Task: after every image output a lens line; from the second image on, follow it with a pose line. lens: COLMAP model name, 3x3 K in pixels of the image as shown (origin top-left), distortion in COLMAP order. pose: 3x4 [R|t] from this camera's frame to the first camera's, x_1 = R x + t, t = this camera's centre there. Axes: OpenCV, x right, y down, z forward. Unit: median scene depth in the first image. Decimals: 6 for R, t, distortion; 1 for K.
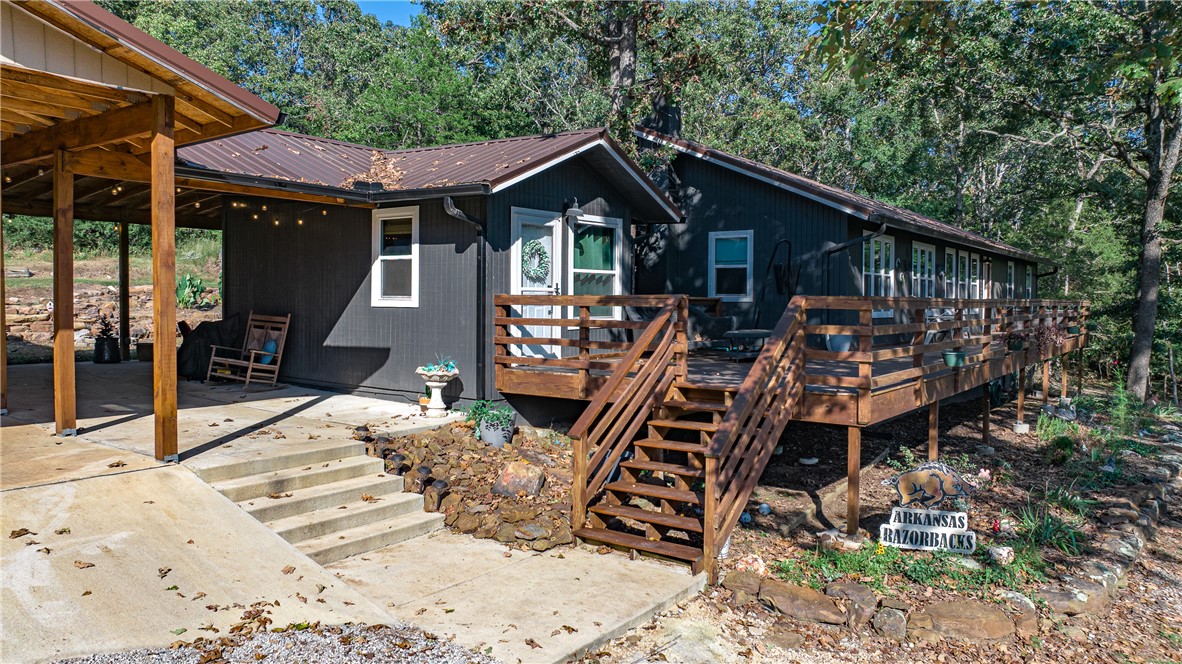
lens RADIAL K [[844.0, 0, 591.2], [0, 844.0, 332.1], [0, 0, 1]] dist [0.001385, -0.001130]
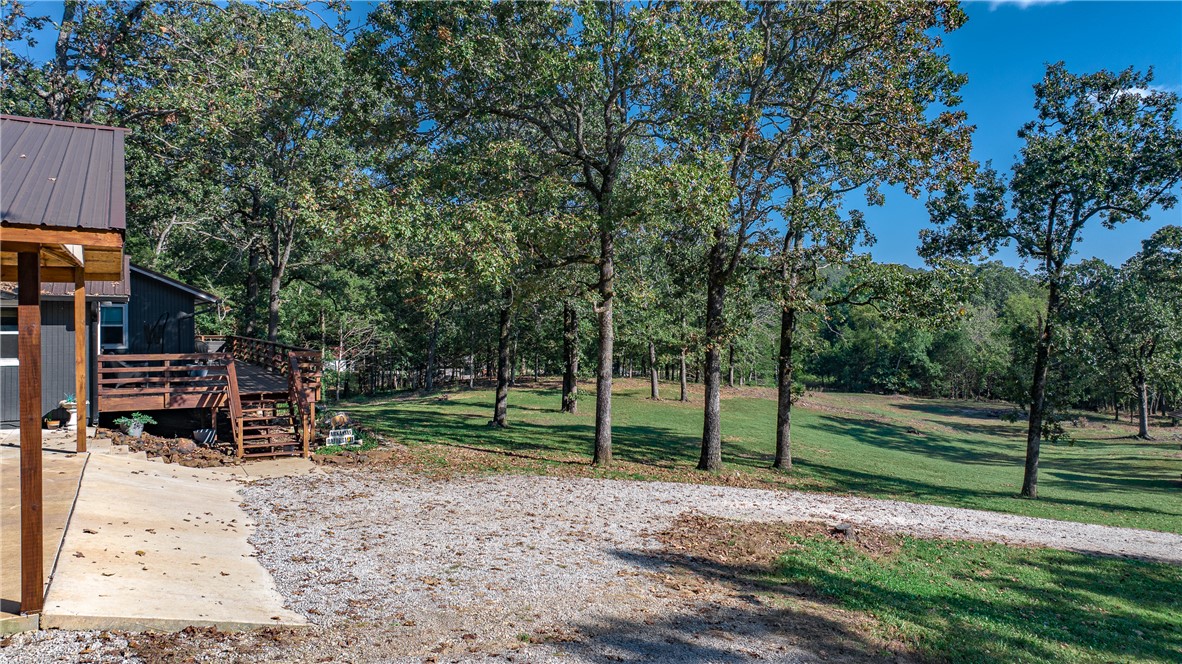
lens RADIAL K [[844.0, 0, 591.2], [0, 844.0, 331.1], [0, 0, 1]] dist [0.001385, -0.001130]
pose [[0.437664, -0.017380, 0.898971, -0.885231], [0.034948, 0.999386, 0.002307, -0.044277], [-0.898459, 0.030408, 0.438003, -0.481263]]
